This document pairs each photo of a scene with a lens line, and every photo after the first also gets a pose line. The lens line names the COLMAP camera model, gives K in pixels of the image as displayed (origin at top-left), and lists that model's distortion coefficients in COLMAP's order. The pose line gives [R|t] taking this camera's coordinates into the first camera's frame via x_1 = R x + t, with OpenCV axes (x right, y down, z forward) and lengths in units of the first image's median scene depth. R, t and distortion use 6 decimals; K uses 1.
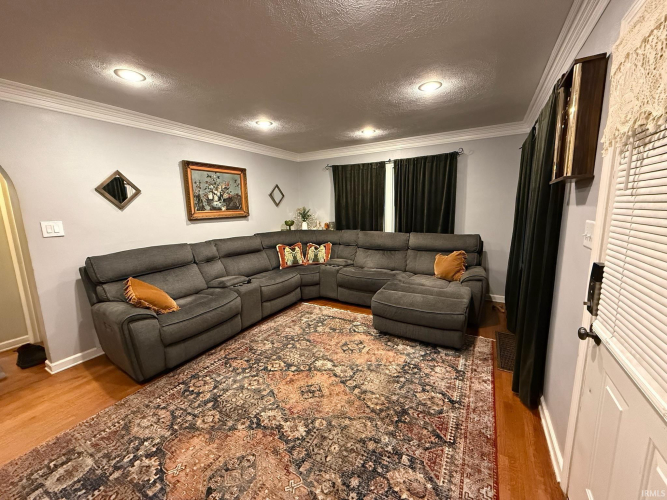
lens RADIAL K [[265.4, 0, 332.0], [0, 265.4, 250.6], [0, 0, 1]] dist [-0.000908, 0.000067]
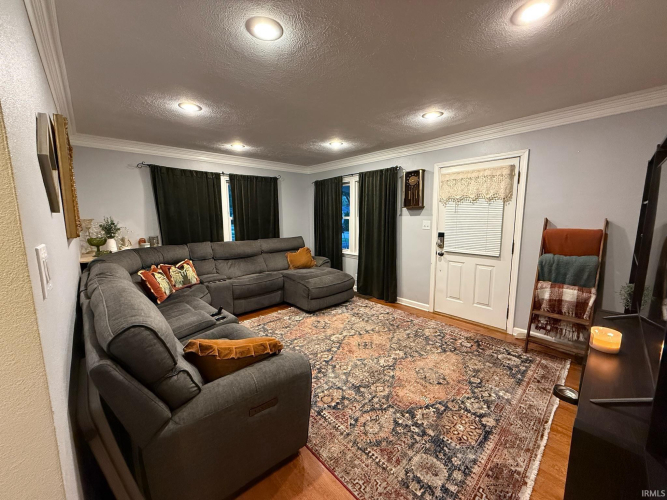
lens RADIAL K [[265.4, 0, 332.0], [0, 265.4, 250.6], [0, 0, 1]] dist [-0.000908, 0.000067]
pose [[0.303159, -0.108778, 0.946711, -0.939523], [0.158841, 0.985333, 0.062351, -0.053251], [-0.939609, 0.131474, 0.315991, 0.436110]]
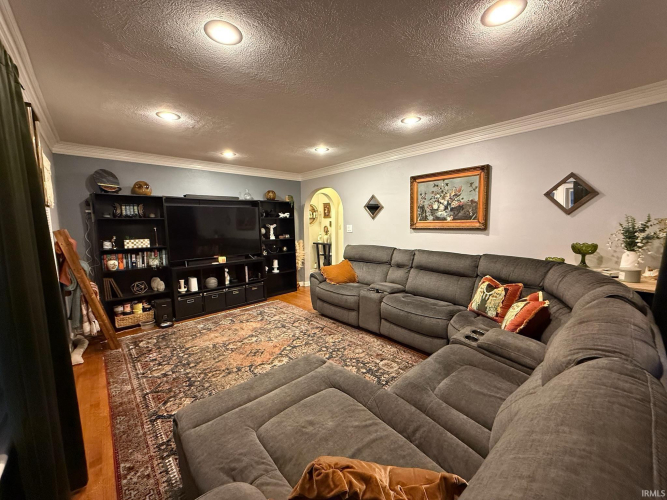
lens RADIAL K [[265.4, 0, 332.0], [0, 265.4, 250.6], [0, 0, 1]] dist [-0.000908, 0.000067]
pose [[-0.310148, 0.129974, -0.941762, 0.697647], [-0.134249, 0.974696, 0.178731, -0.198362], [0.941162, 0.181864, -0.284851, 1.118050]]
